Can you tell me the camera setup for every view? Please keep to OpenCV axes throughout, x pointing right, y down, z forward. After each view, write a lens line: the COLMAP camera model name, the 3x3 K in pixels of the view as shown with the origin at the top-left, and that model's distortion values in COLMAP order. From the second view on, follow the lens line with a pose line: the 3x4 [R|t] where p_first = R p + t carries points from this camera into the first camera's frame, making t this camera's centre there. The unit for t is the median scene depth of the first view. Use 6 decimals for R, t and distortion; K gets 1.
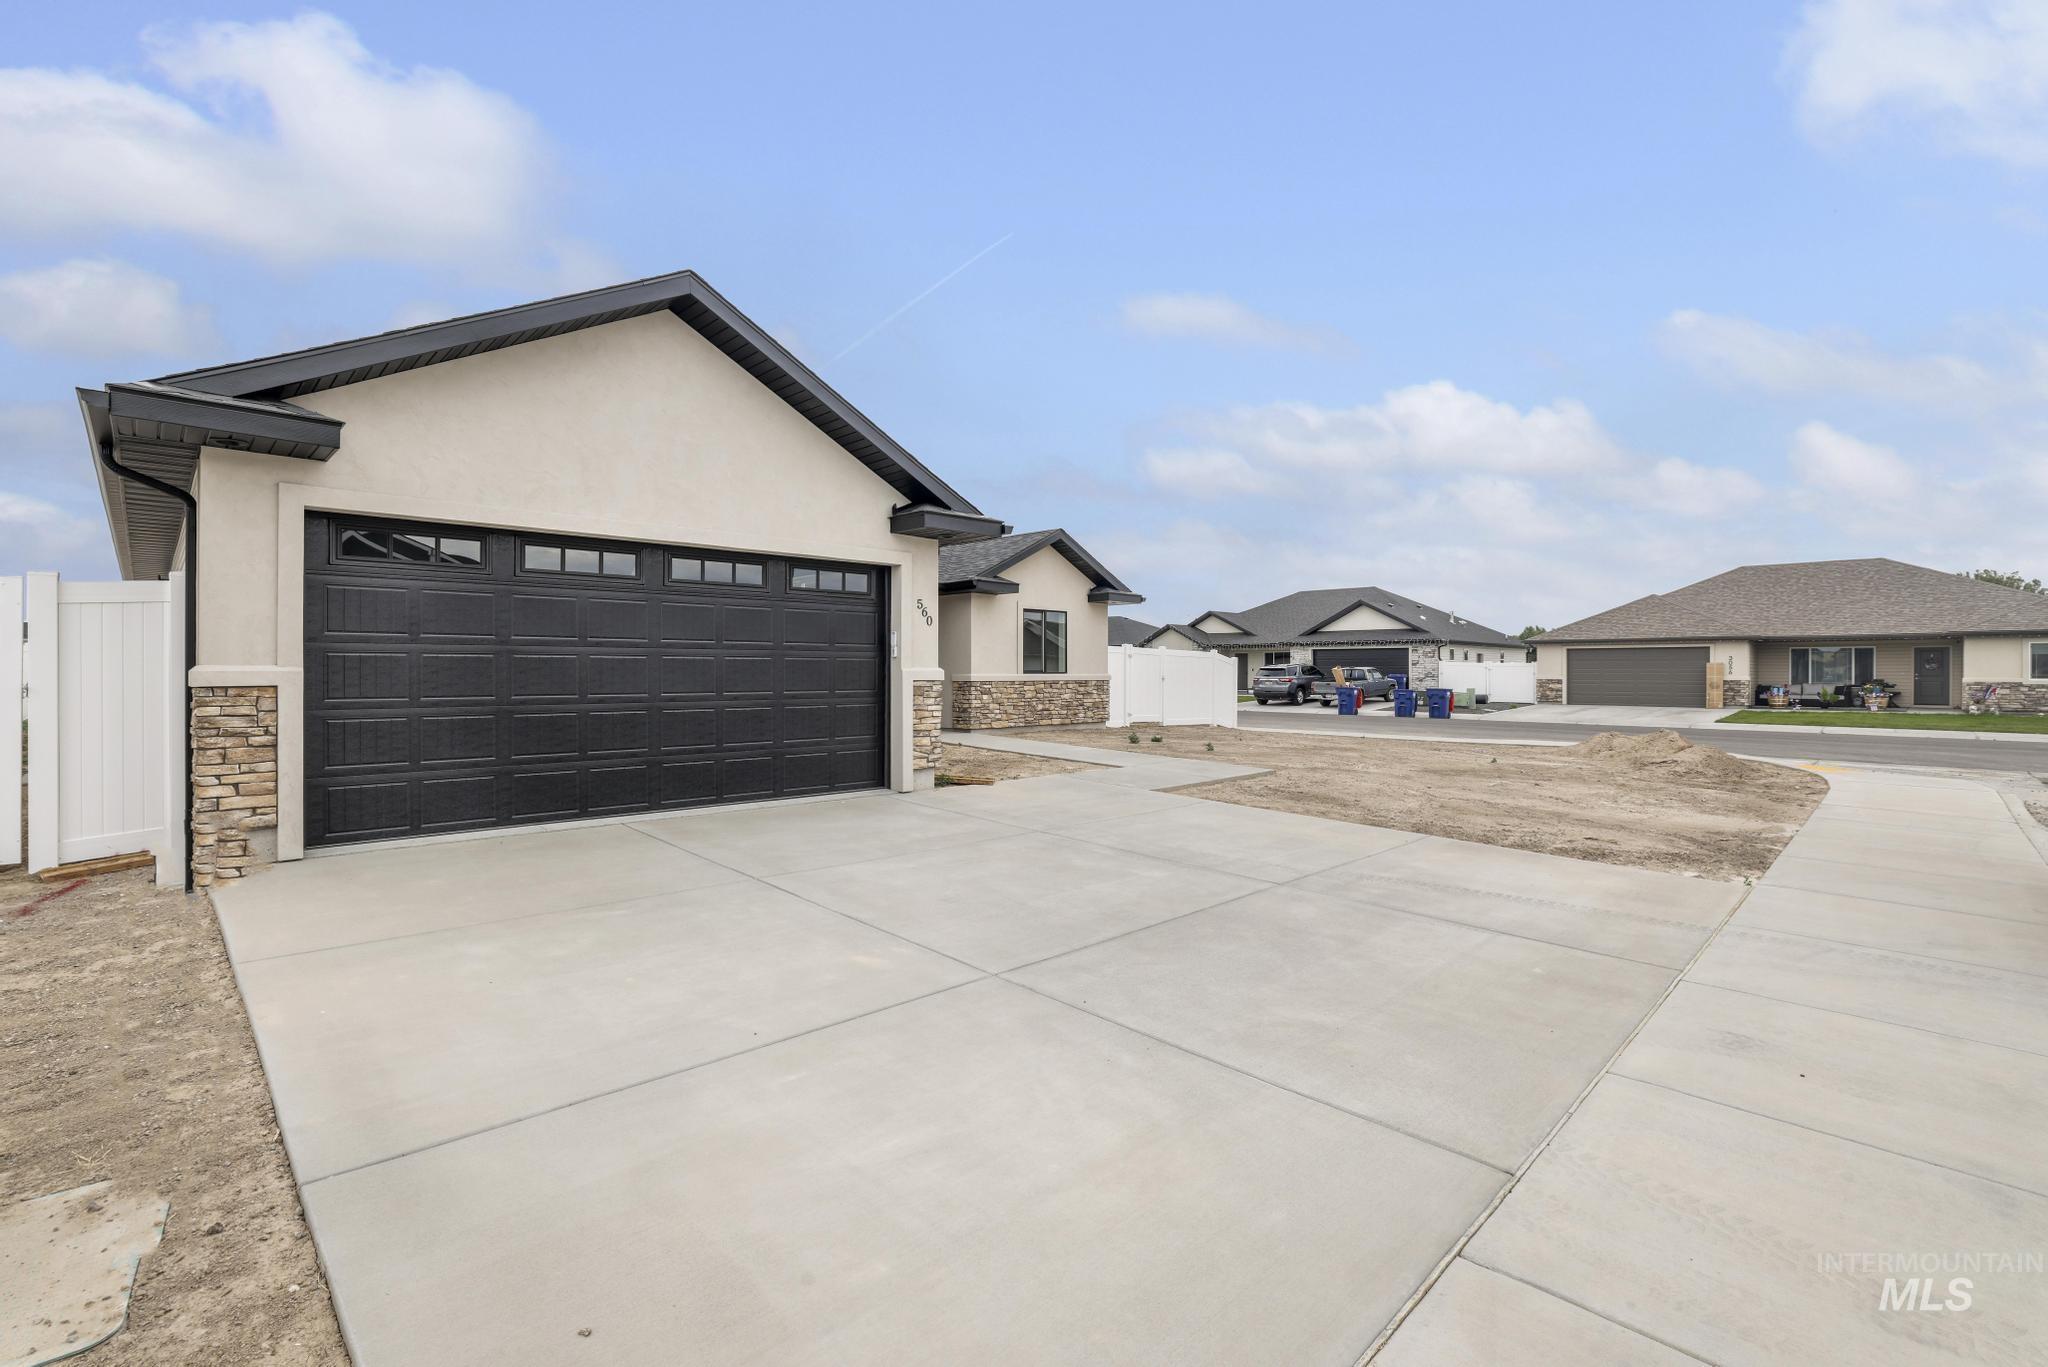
lens RADIAL K [[924.2, 0, 1024.0], [0, 924.2, 683.5], [0, 0, 1]] dist [-0.043178, 0.017051]
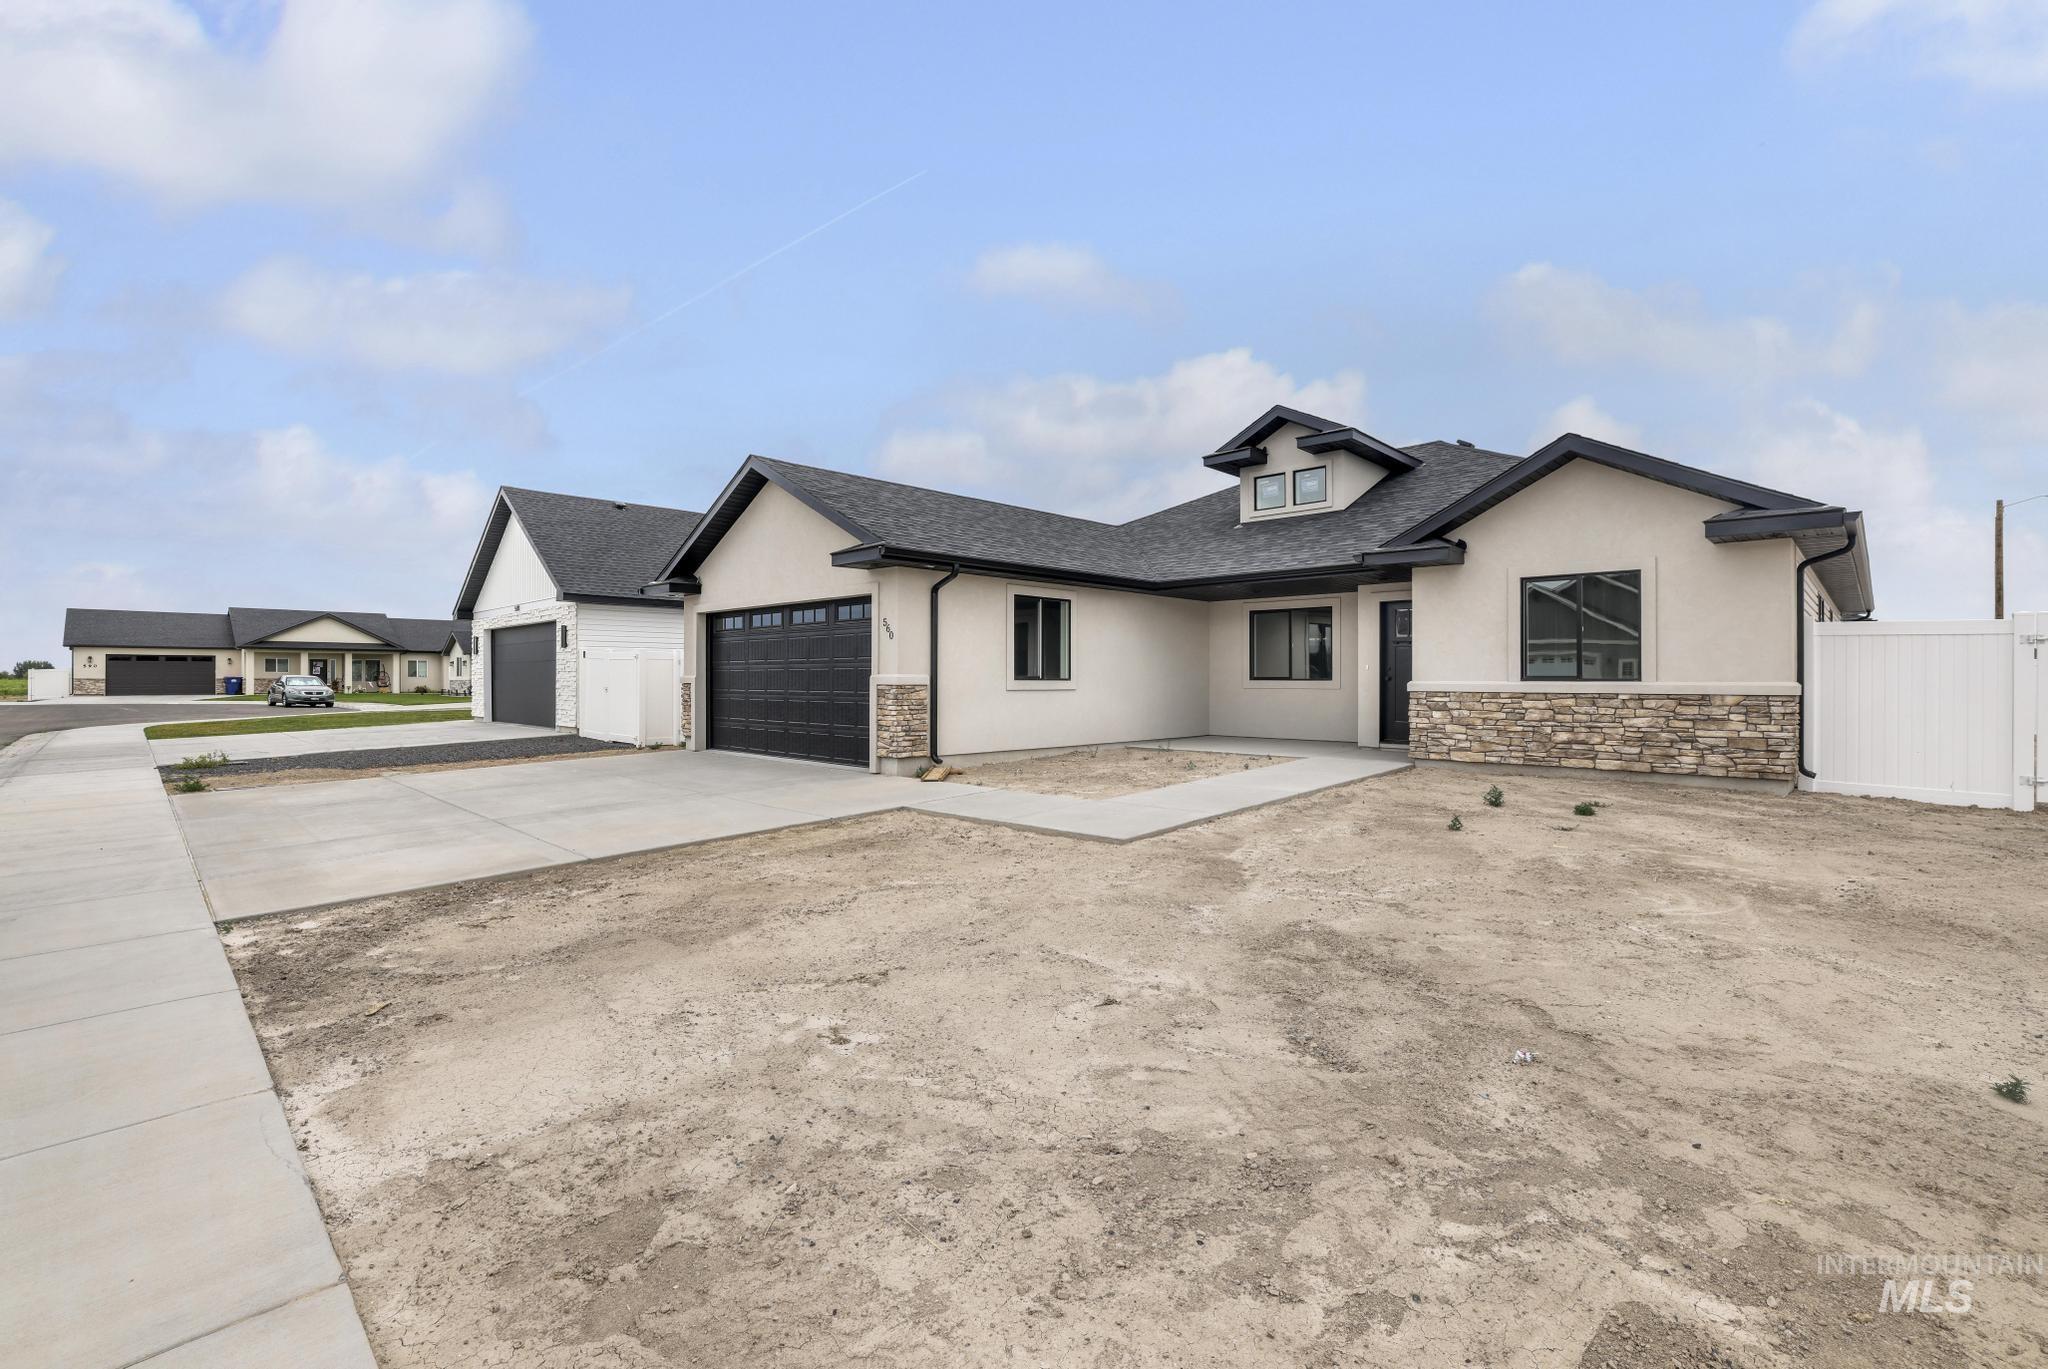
lens RADIAL K [[884.6, 0, 1027.2], [0, 884.6, 673.0], [0, 0, 1]] dist [-0.042254, 0.014487]
pose [[0.013836, -0.006578, -0.999883, 1.063473], [-0.013921, 0.999880, -0.006770, -0.013492], [0.999807, 0.014013, 0.013743, 1.176283]]
